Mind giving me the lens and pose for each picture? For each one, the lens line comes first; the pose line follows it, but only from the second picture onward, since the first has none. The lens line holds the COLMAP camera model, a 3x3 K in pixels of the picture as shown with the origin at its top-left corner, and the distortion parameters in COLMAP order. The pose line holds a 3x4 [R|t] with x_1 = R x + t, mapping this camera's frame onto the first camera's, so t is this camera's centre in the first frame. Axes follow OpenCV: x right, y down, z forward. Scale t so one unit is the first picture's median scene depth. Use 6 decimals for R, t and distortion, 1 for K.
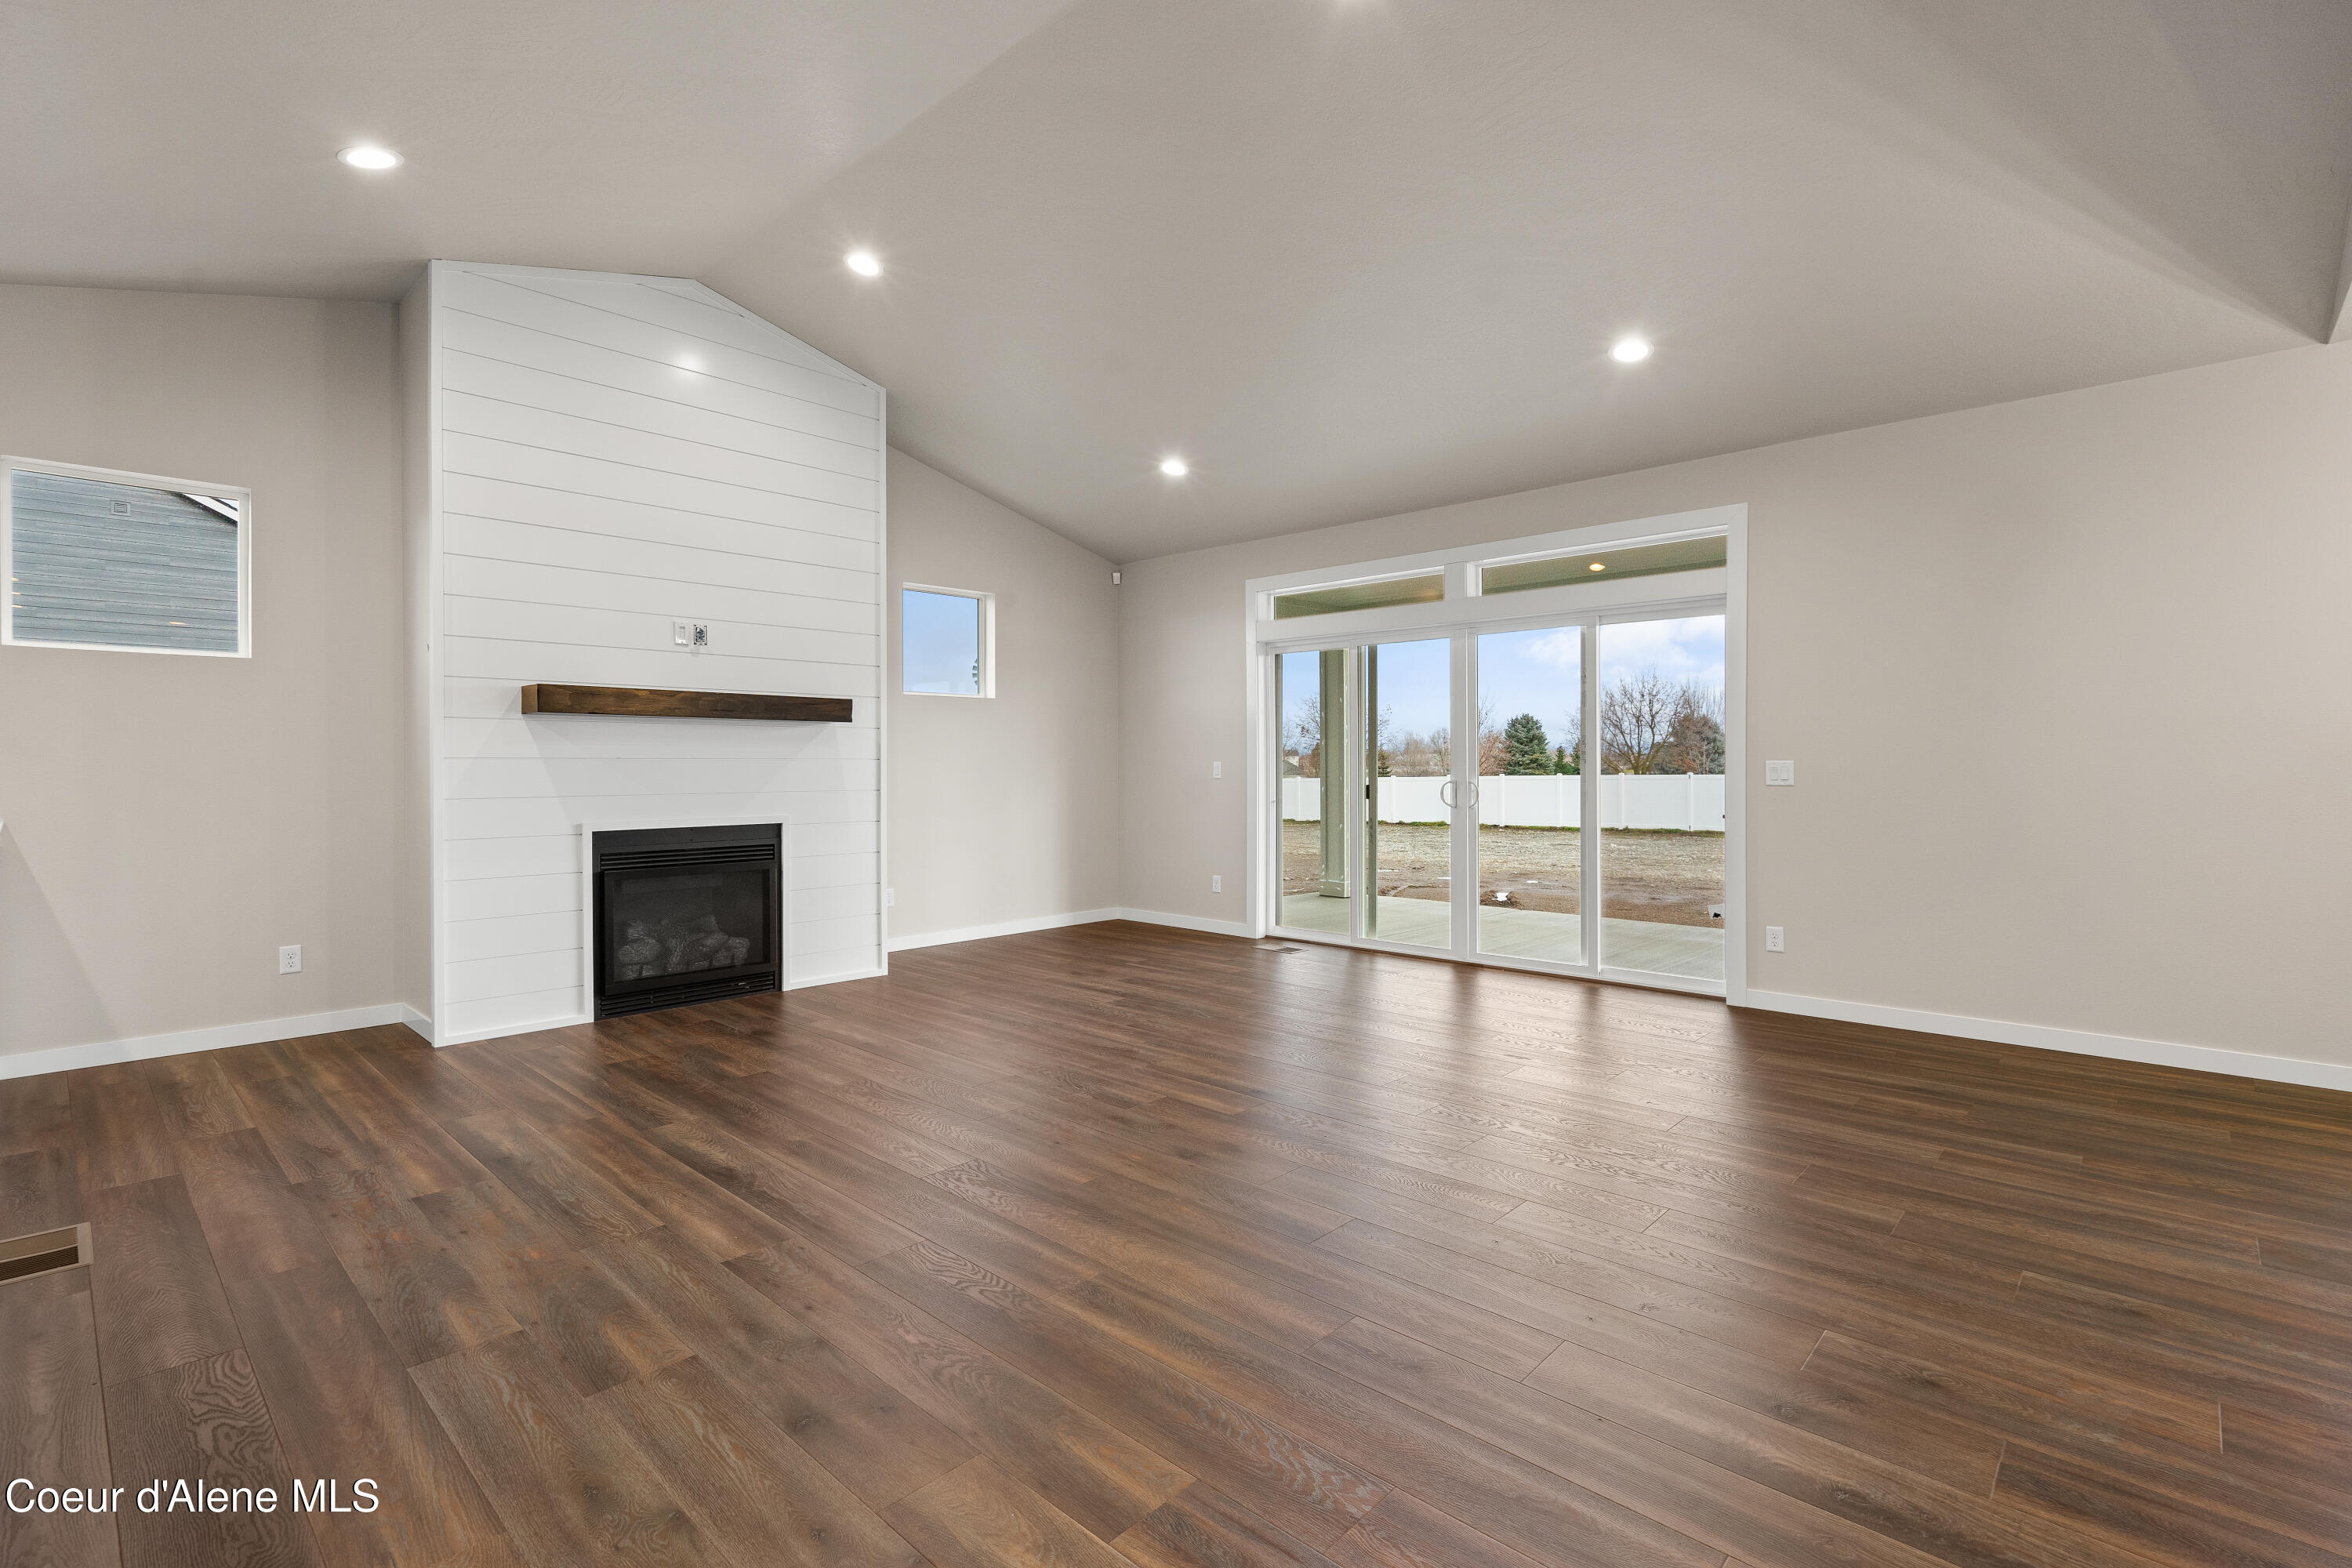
lens RADIAL K [[1074.1, 0, 1171.1], [0, 1074.1, 768.7], [0, 0, 1]] dist [0.000879, 0.000187]
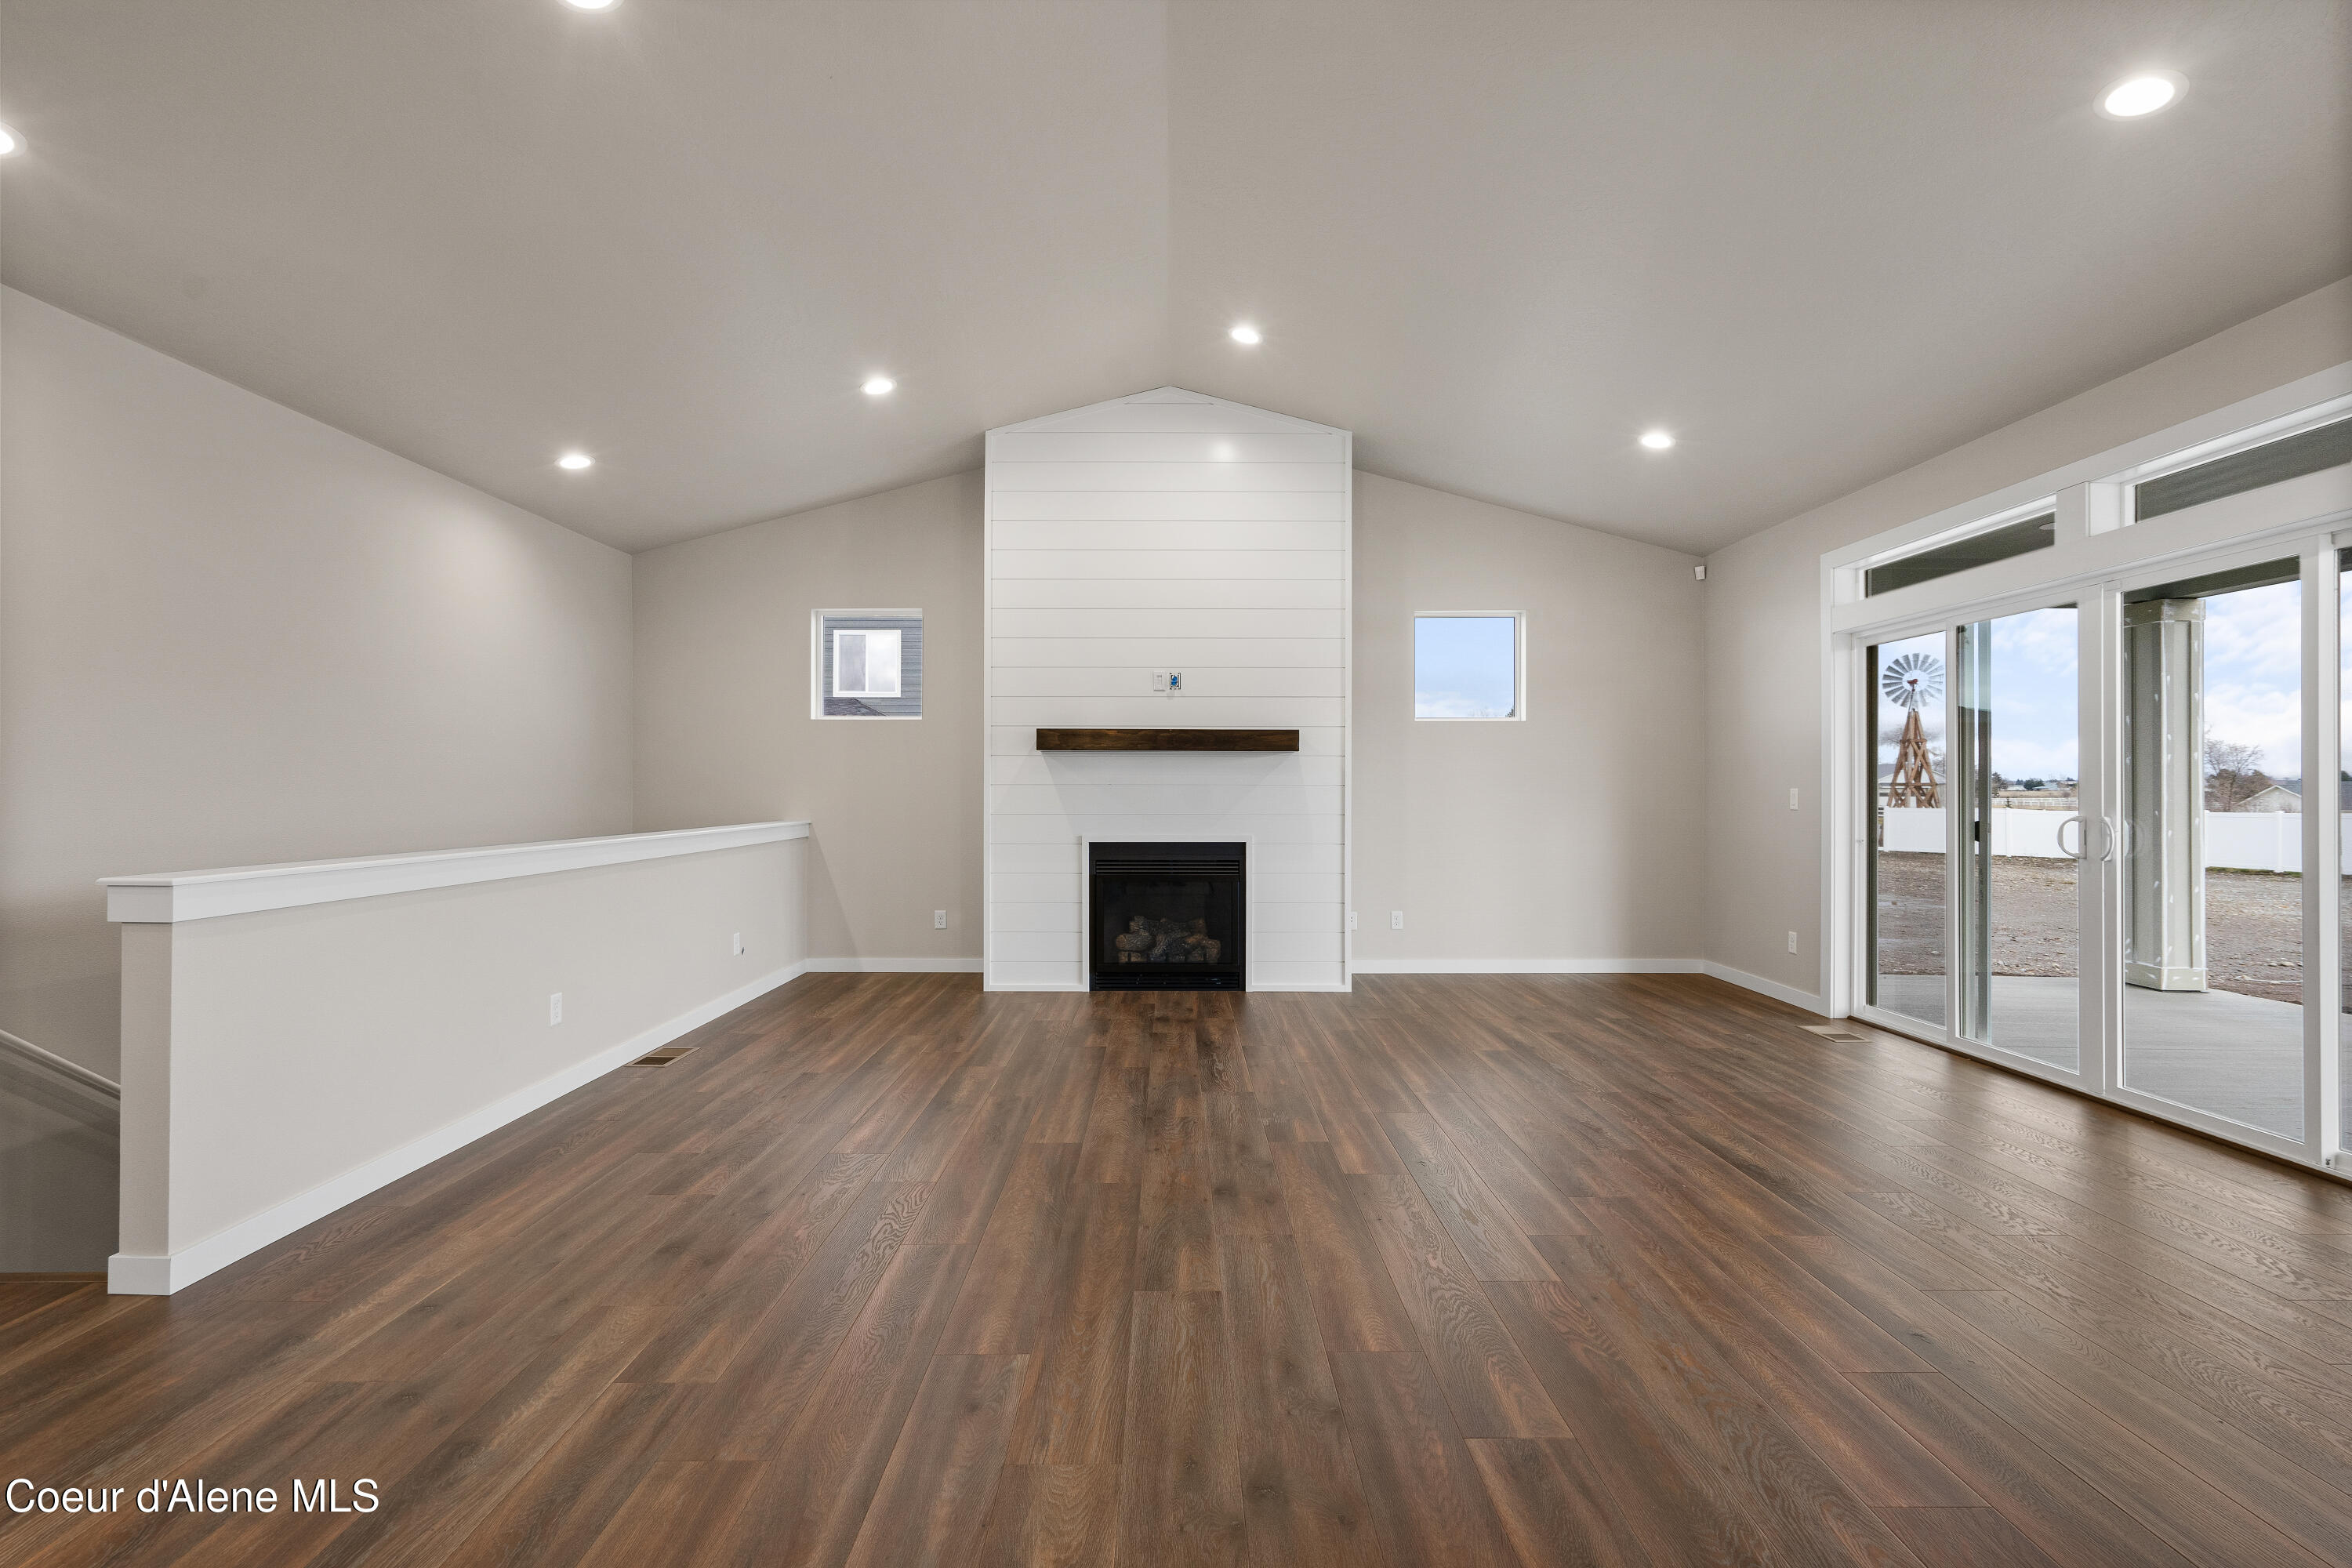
lens RADIAL K [[1068.0, 0, 1176.0], [0, 1068.0, 784.0], [0, 0, 1]] dist [-0.003953, -0.000270]
pose [[0.695118, -0.001407, -0.718895, 0.417820], [-0.006060, 0.999951, -0.007816, -0.001131], [0.718870, 0.009790, 0.695075, 0.179474]]
